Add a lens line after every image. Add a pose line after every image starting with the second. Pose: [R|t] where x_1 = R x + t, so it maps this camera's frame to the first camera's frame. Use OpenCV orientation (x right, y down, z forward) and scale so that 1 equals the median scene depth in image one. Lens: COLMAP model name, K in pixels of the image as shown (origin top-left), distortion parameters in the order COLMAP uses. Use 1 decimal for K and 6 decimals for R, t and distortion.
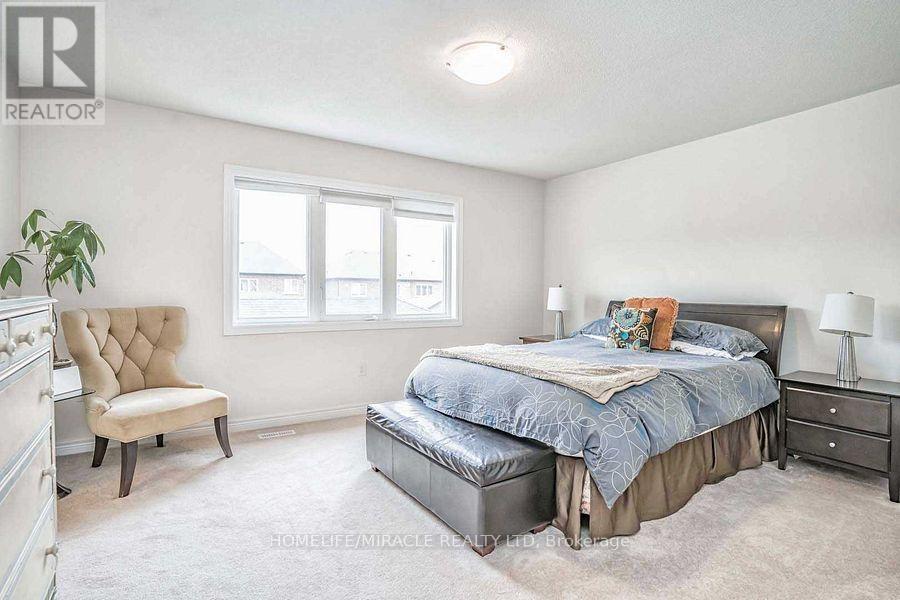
lens RADIAL K [[448.8, 0, 447.9], [0, 448.8, 298.8], [0, 0, 1]] dist [-0.044946, 0.001044]
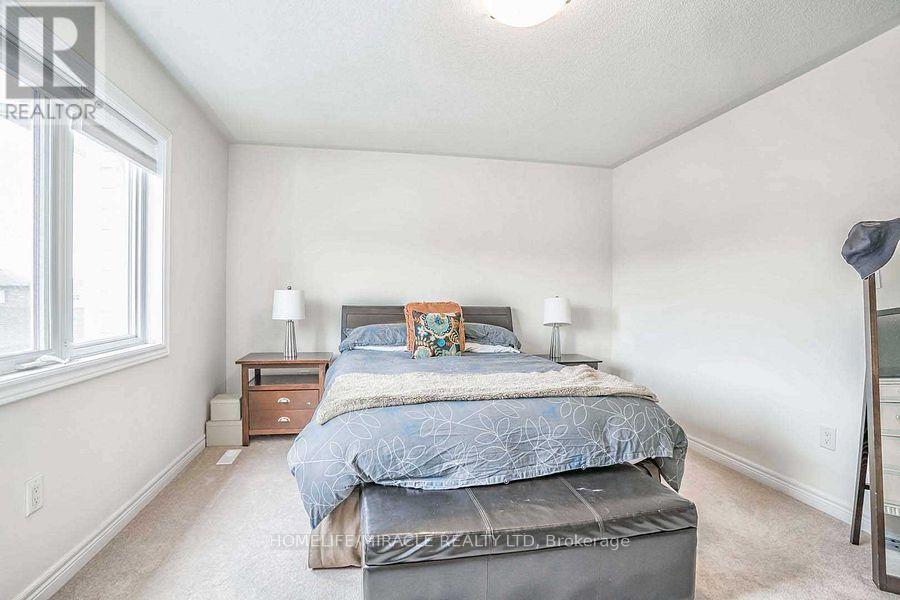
lens RADIAL K [[448.8, 0, 447.9], [0, 448.8, 298.8], [0, 0, 1]] dist [-0.044946, 0.001044]
pose [[0.378020, -0.009330, 0.925750, -0.497139], [0.015156, 0.999878, 0.003889, -0.014894], [-0.925673, 0.012561, 0.378115, 0.635277]]
